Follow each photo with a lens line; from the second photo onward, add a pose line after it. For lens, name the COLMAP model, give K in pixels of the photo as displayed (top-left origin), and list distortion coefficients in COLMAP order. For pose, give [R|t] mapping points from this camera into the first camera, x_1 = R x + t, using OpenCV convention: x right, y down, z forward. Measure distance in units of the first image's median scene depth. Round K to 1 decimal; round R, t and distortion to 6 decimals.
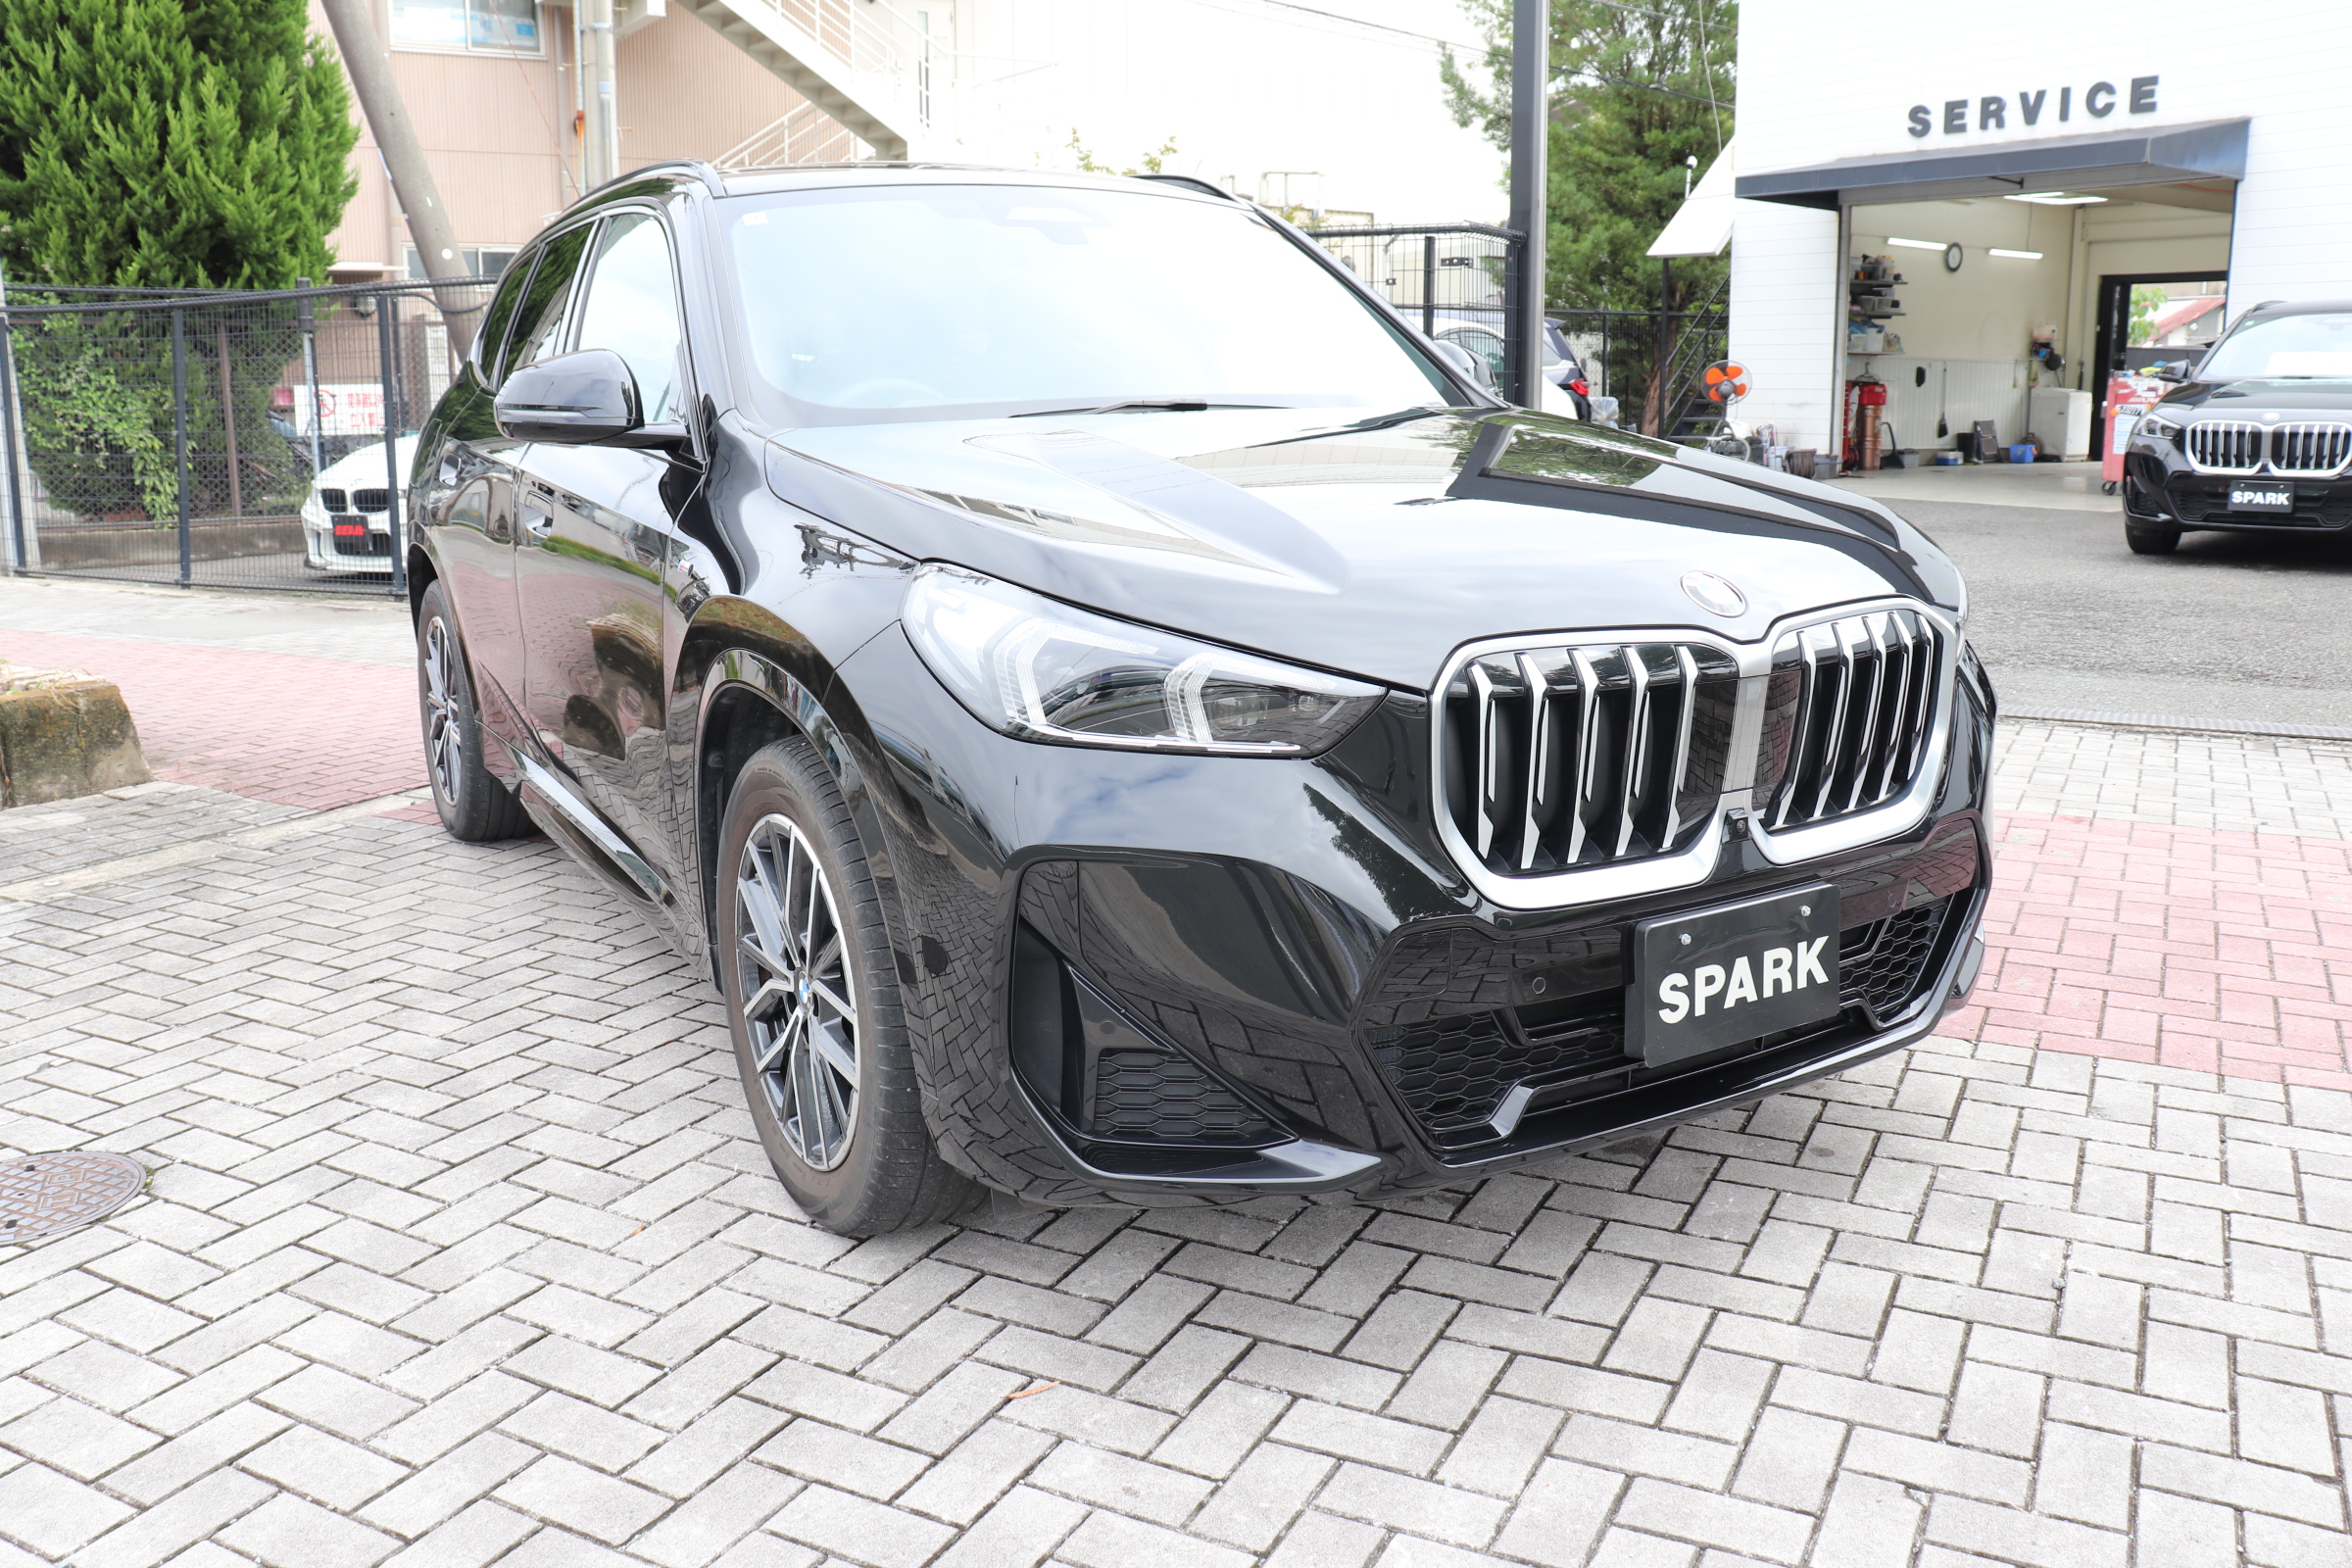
lens RADIAL K [[1914.4, 0, 1176.0], [0, 1914.4, 784.0], [0, 0, 1]] dist [-0.172757, 0.155762]
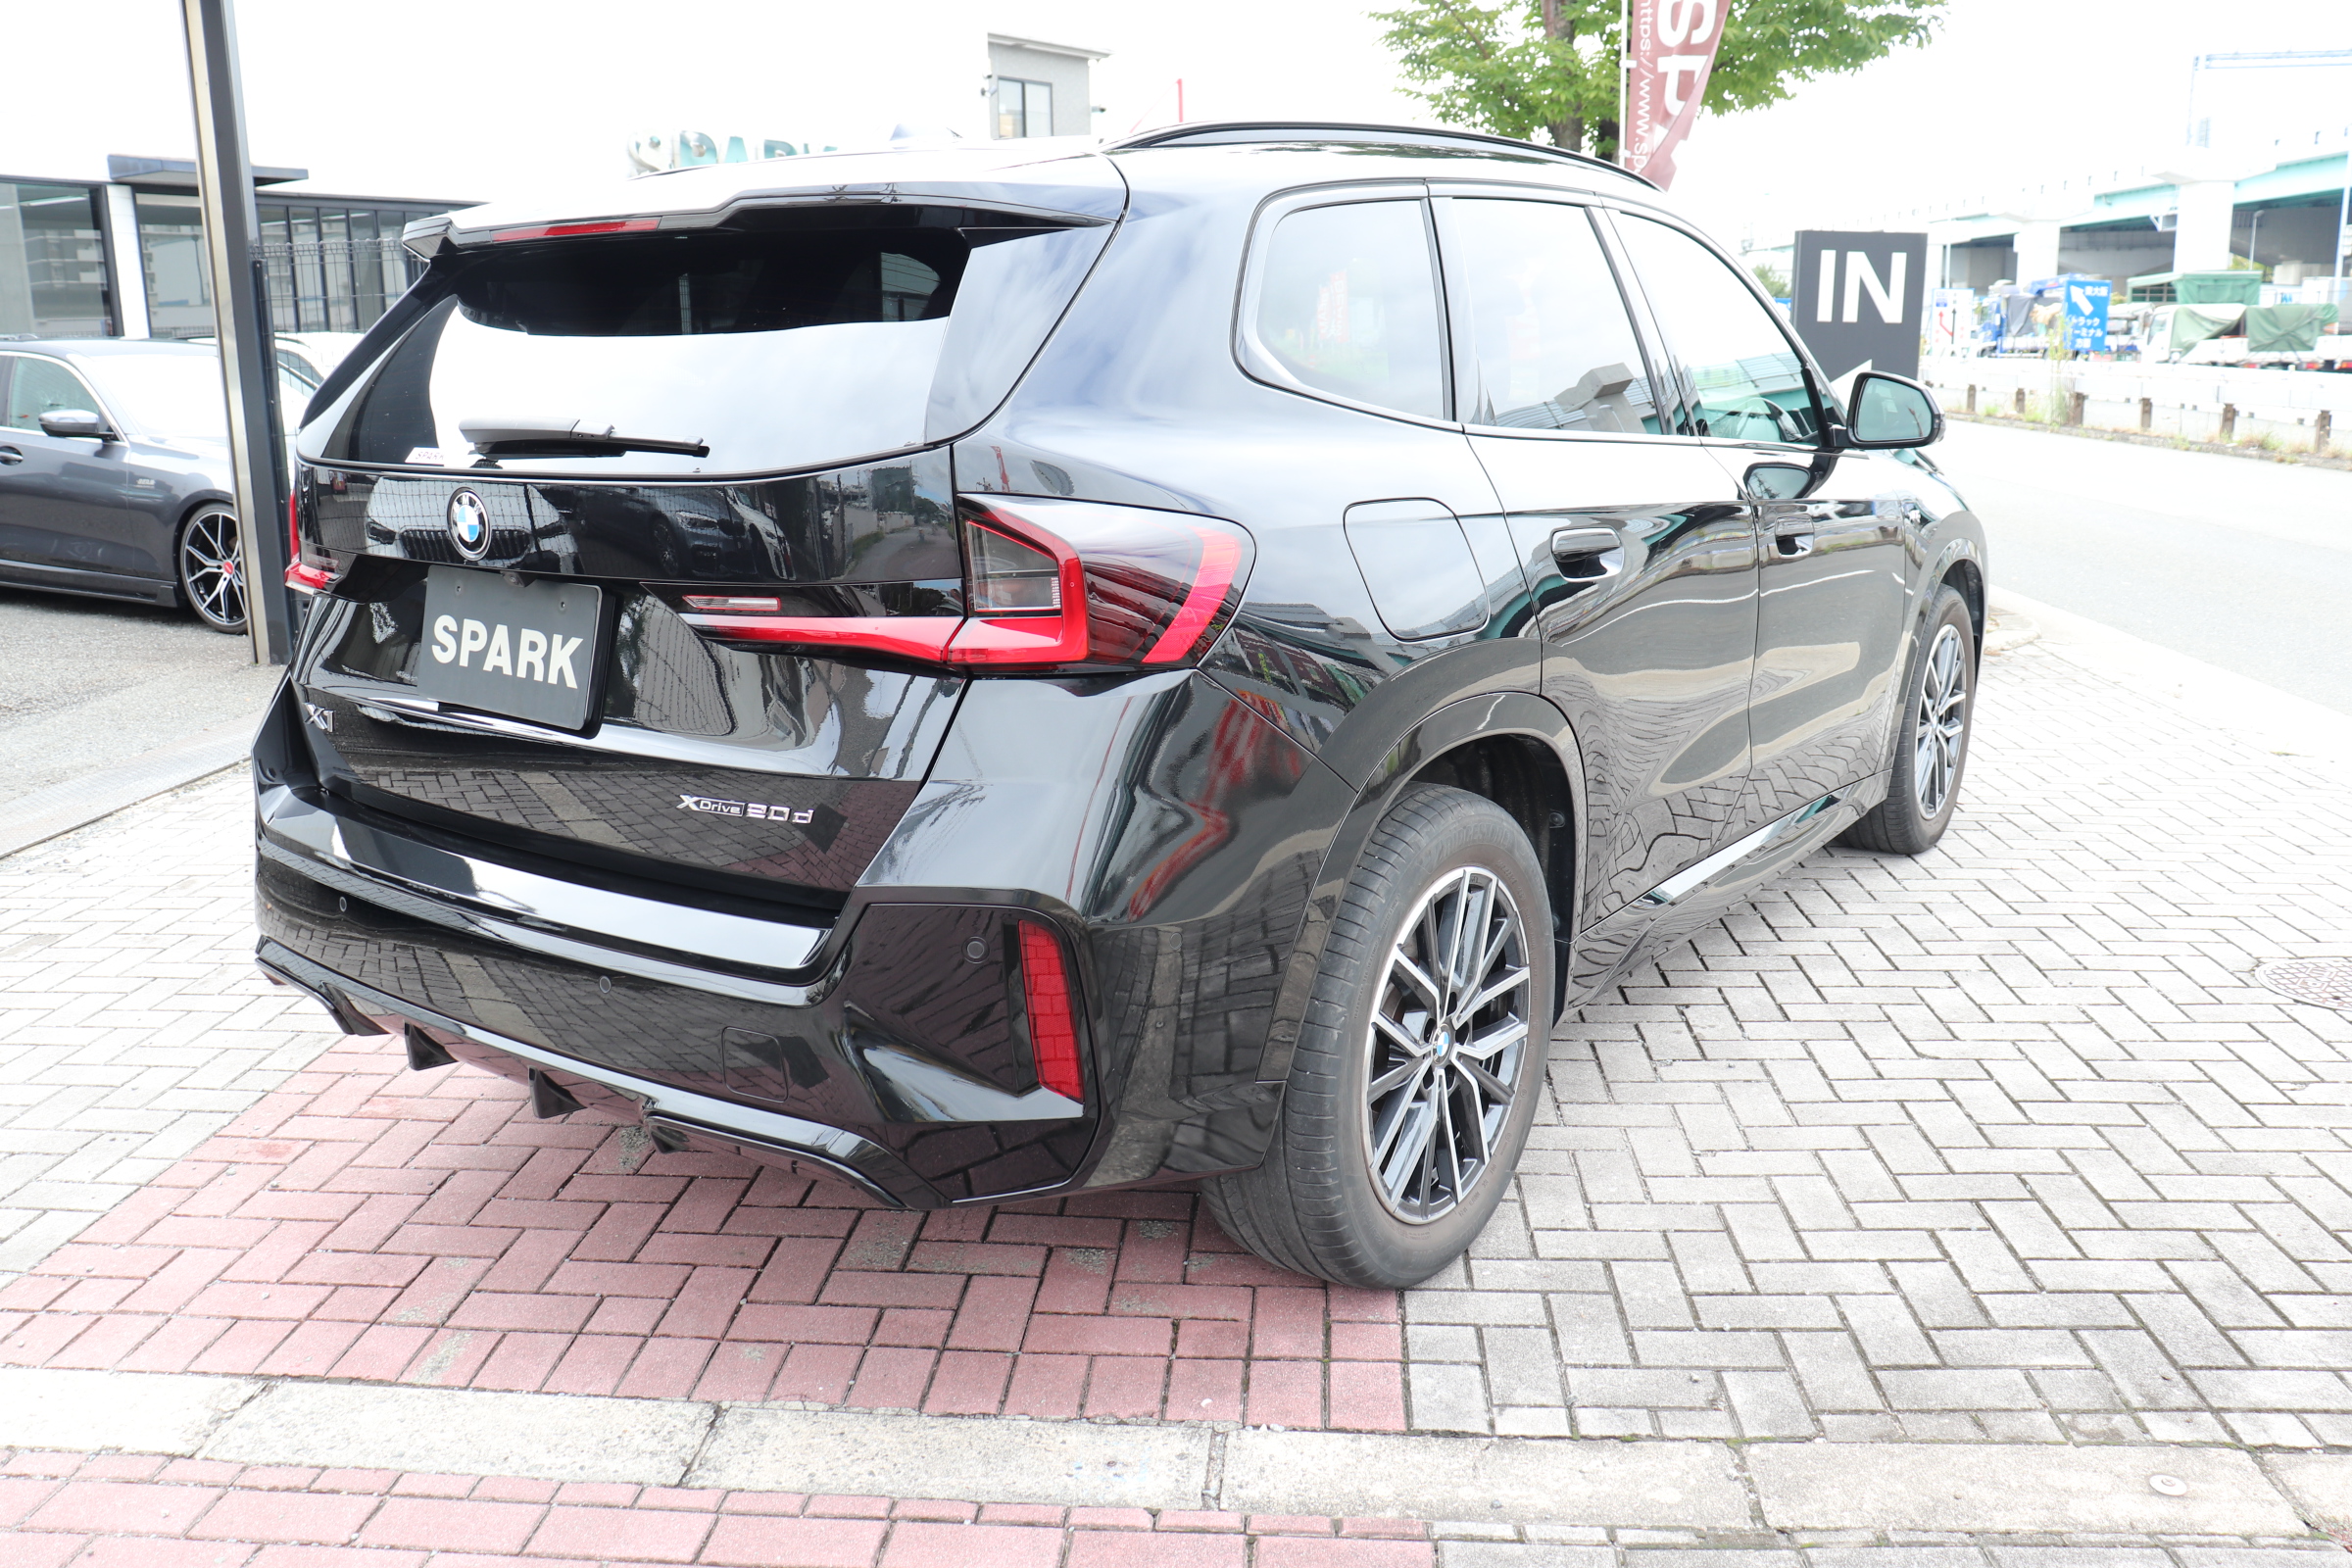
lens RADIAL K [[1914.4, 0, 1176.0], [0, 1914.4, 784.0], [0, 0, 1]] dist [-0.172757, 0.155762]
pose [[-0.399509, -0.196803, 0.895355, -1.140531], [0.206672, 0.932205, 0.297121, -0.390501], [-0.893129, 0.303747, -0.331750, 1.689796]]
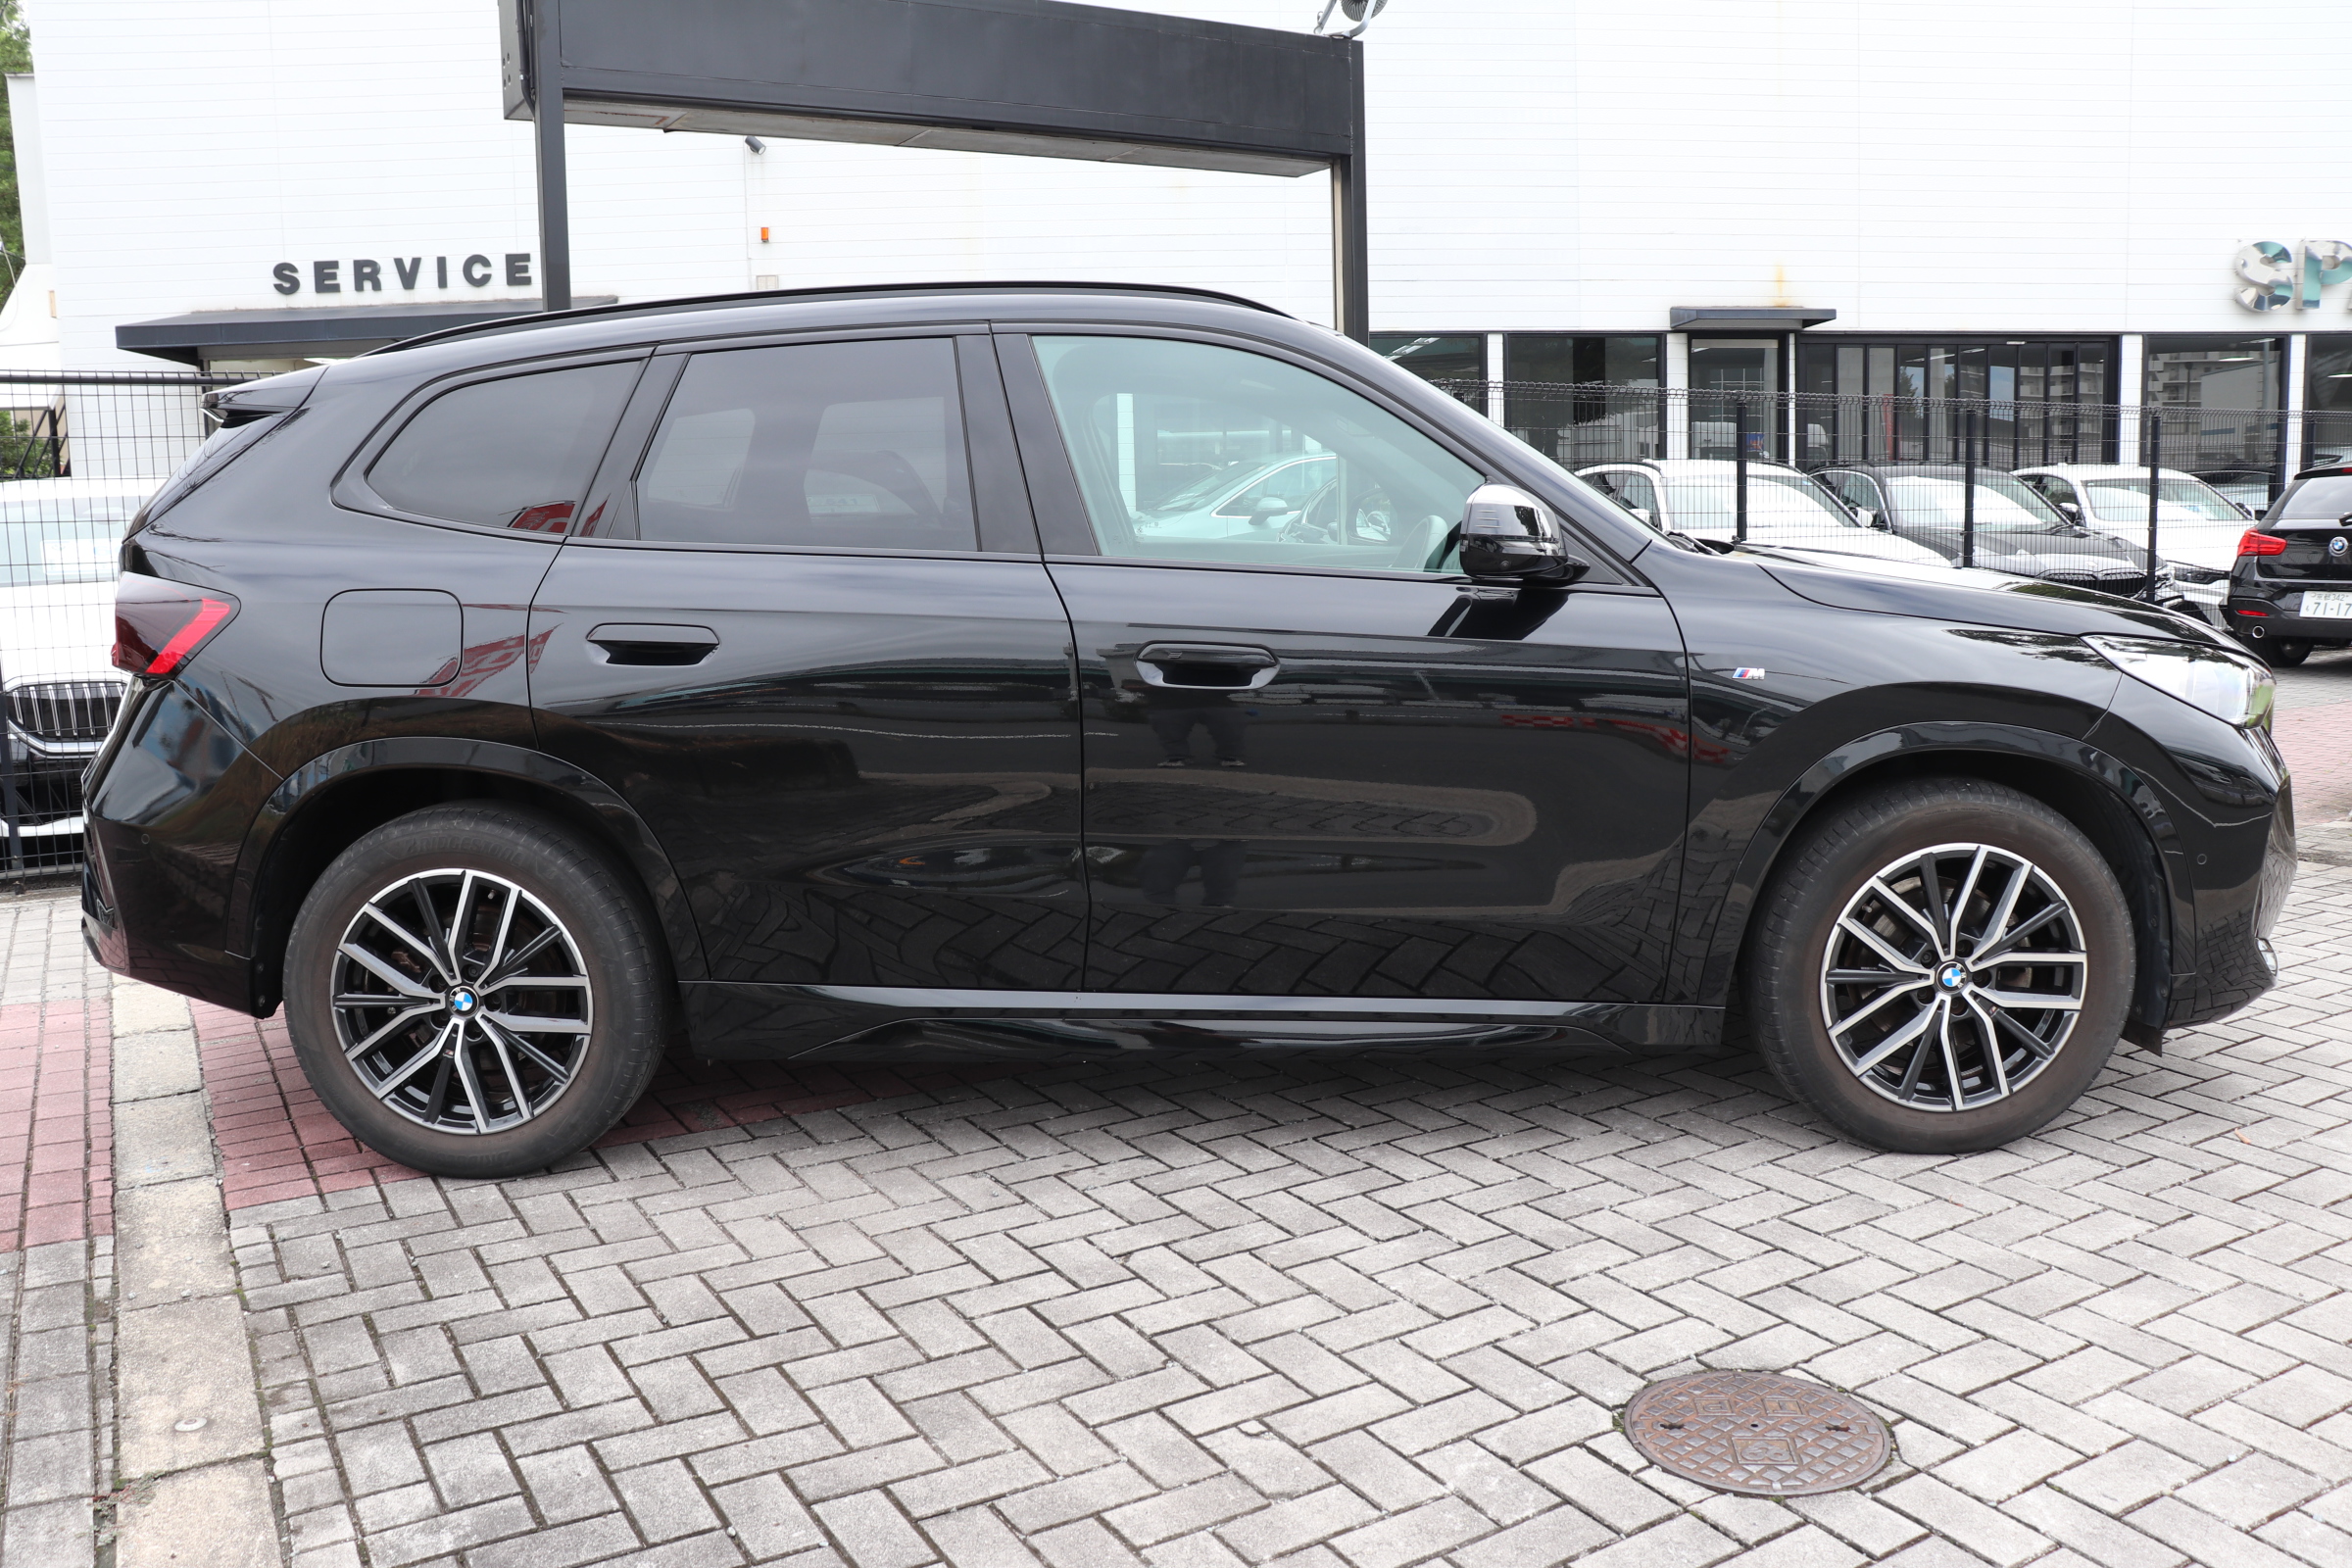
lens RADIAL K [[1914.4, 0, 1176.0], [0, 1914.4, 784.0], [0, 0, 1]] dist [-0.172757, 0.155762]
pose [[0.526723, -0.125815, 0.840674, -1.140378], [0.194367, 0.980611, 0.024977, -0.116570], [-0.827517, 0.150243, 0.540965, 0.539165]]
